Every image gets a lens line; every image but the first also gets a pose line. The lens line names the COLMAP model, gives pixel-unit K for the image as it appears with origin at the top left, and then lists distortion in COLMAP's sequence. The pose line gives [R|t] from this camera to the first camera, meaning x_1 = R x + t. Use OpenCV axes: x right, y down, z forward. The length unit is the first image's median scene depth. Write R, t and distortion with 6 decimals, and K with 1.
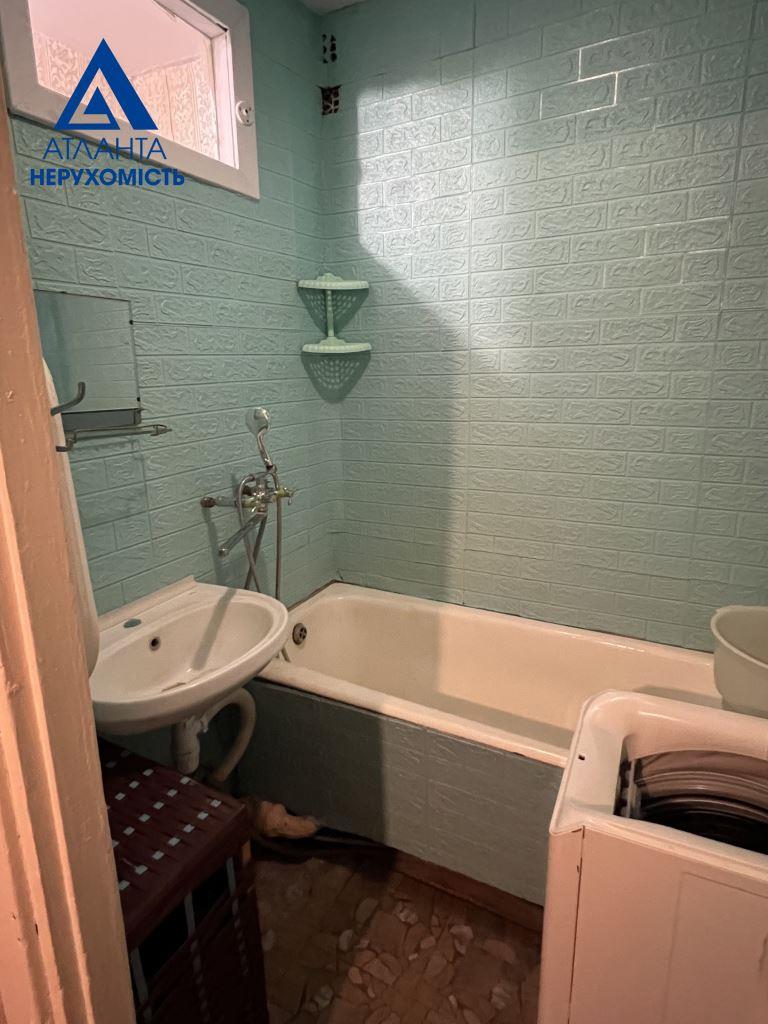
lens RADIAL K [[574.7, 0, 385.3], [0, 574.7, 511.3], [0, 0, 1]] dist [-0.012731, -0.002276]
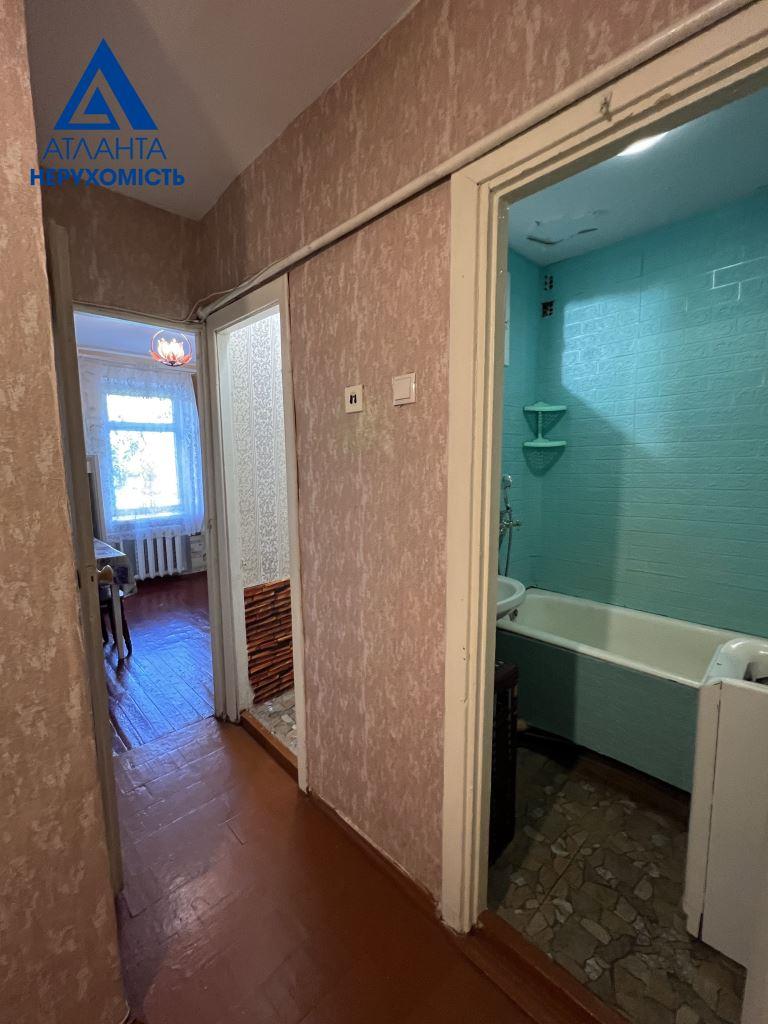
lens RADIAL K [[431.8, 0, 379.9], [0, 431.8, 511.2], [0, 0, 1]] dist [-0.011906, 0.000519]
pose [[0.943774, 0.041204, -0.328014, -0.127757], [-0.084357, 0.989373, -0.118431, 0.113995], [0.319649, 0.139442, 0.937220, -0.352965]]
